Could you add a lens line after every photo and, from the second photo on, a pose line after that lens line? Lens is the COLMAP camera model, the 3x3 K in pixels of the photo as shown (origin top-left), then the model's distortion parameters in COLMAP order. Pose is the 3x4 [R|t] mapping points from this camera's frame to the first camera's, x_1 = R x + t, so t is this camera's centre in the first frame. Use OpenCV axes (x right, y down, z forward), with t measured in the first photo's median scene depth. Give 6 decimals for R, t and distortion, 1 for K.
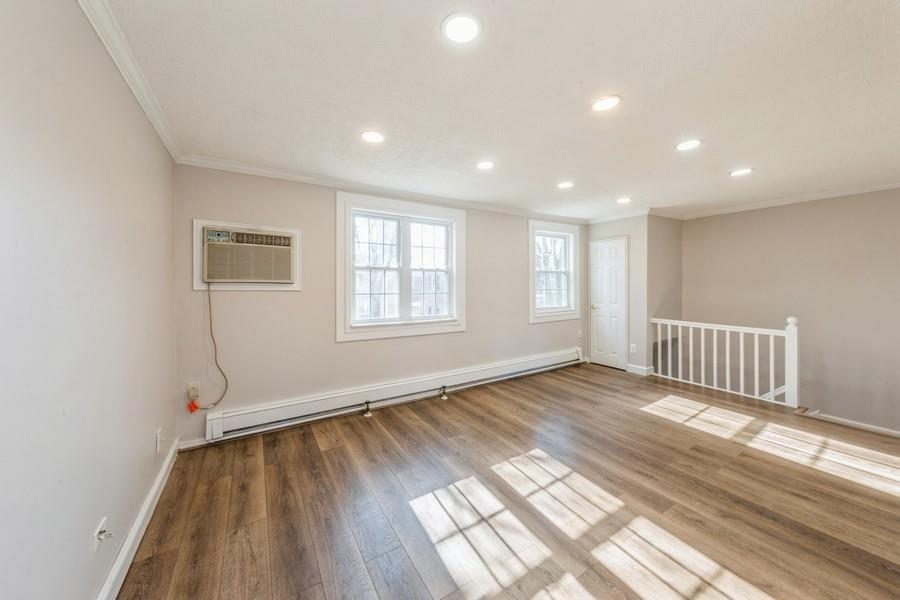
lens RADIAL K [[319.2, 0, 451.4], [0, 319.2, 284.4], [0, 0, 1]] dist [0.001125, 0.000013]
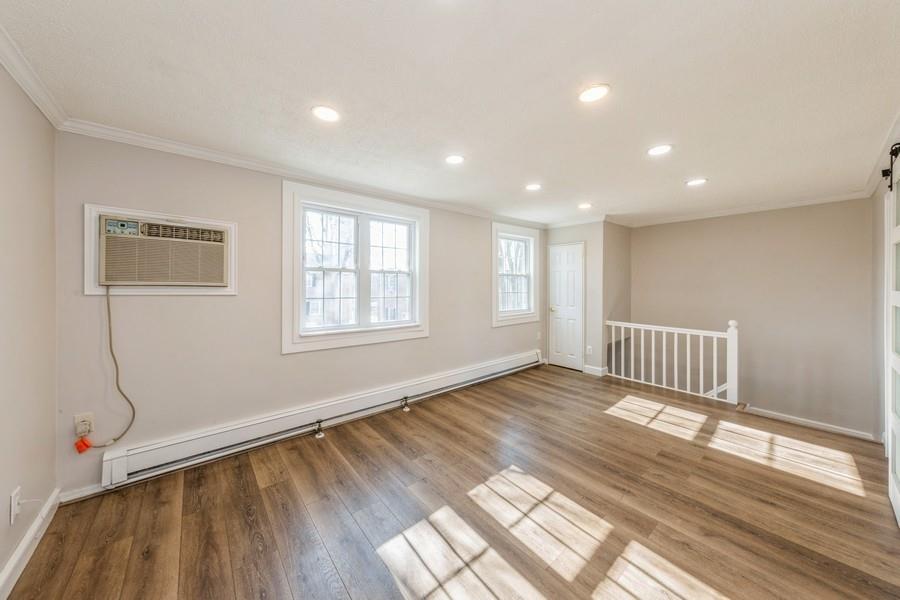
lens RADIAL K [[308.5, 0, 450.1], [0, 308.5, 285.6], [0, 0, 1]] dist [0.004475, -0.000119]
pose [[0.990452, 0.006296, 0.137714, -0.025983], [-0.006645, 0.999976, 0.002071, -0.011071], [-0.137697, -0.002966, 0.990470, 0.111345]]
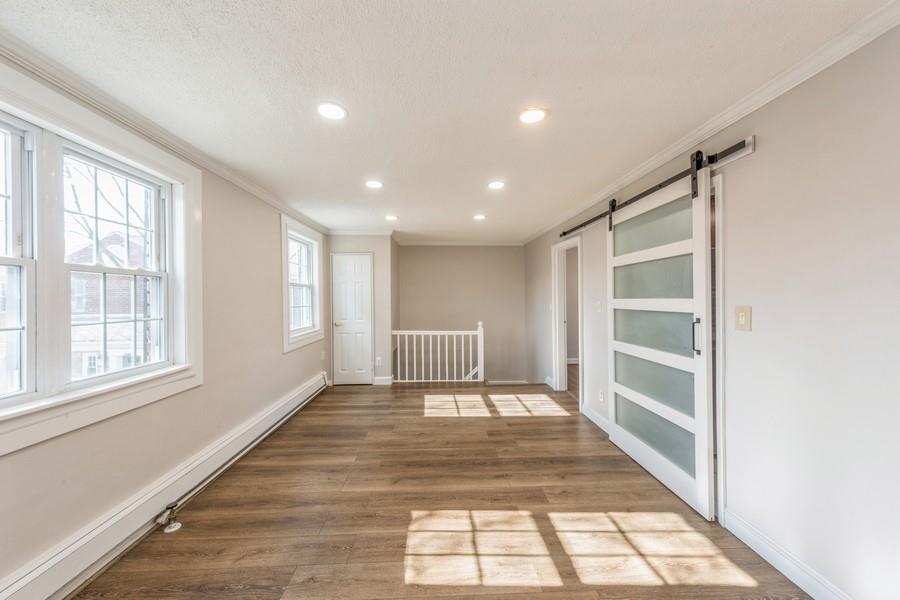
lens RADIAL K [[305.1, 0, 452.5], [0, 305.1, 298.0], [0, 0, 1]] dist [0.006072, -0.000039]
pose [[0.494640, -0.000332, 0.869098, -0.274980], [0.003143, 0.999994, -0.001407, -0.006220], [-0.869092, 0.003428, 0.494638, 0.459183]]
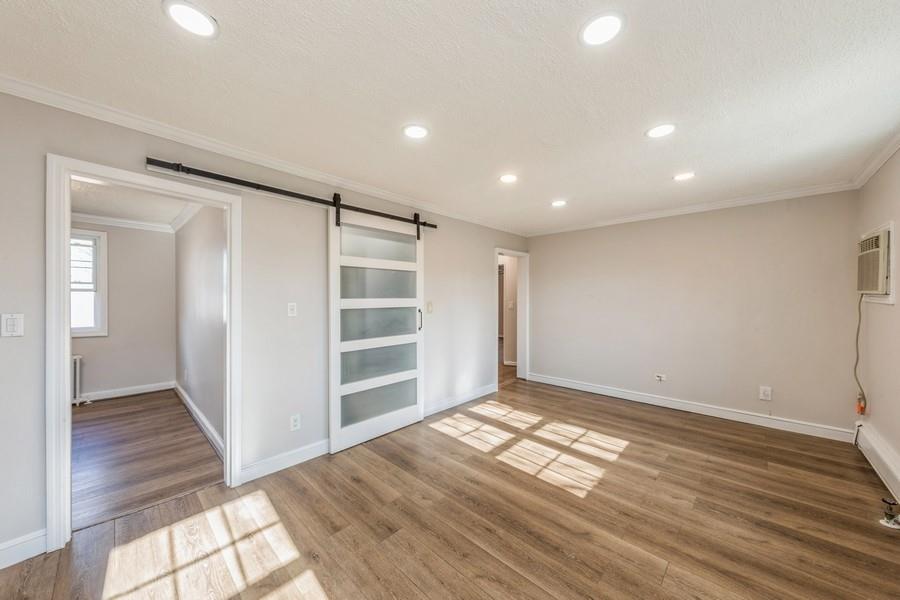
lens RADIAL K [[321.4, 0, 449.4], [0, 321.4, 294.3], [0, 0, 1]] dist [0.001043, -0.000062]
pose [[-0.969593, 0.003594, -0.244699, 0.684466], [0.007455, 0.999862, -0.014857, -0.000667], [0.244611, -0.016230, -0.969485, 1.462660]]
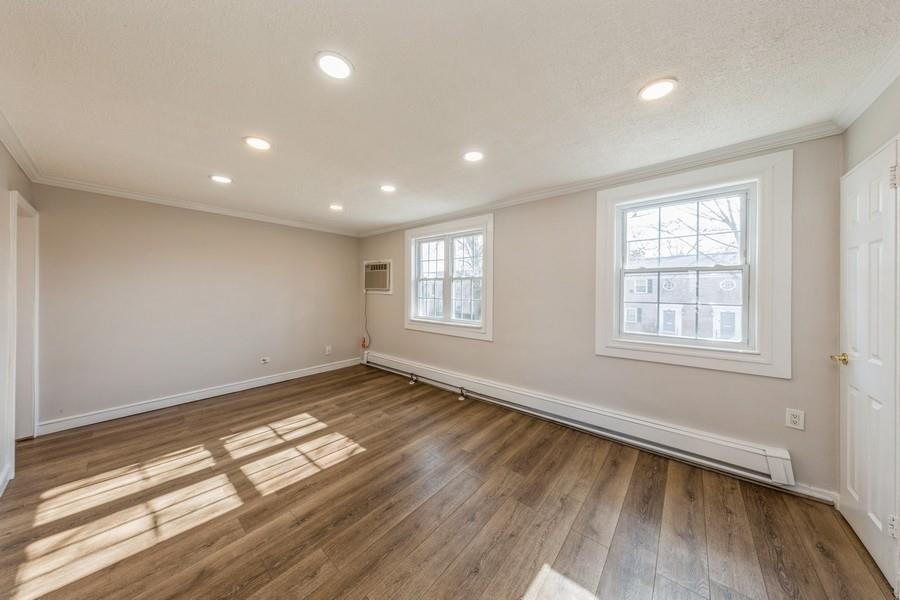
lens RADIAL K [[281.7, 0, 450.2], [0, 281.7, 289.6], [0, 0, 1]] dist [0.007745, -0.000060]
pose [[0.304921, 0.004748, -0.952366, 1.051655], [0.000110, 0.999987, 0.005020, -0.014252], [0.952378, -0.001635, 0.304917, 0.831310]]
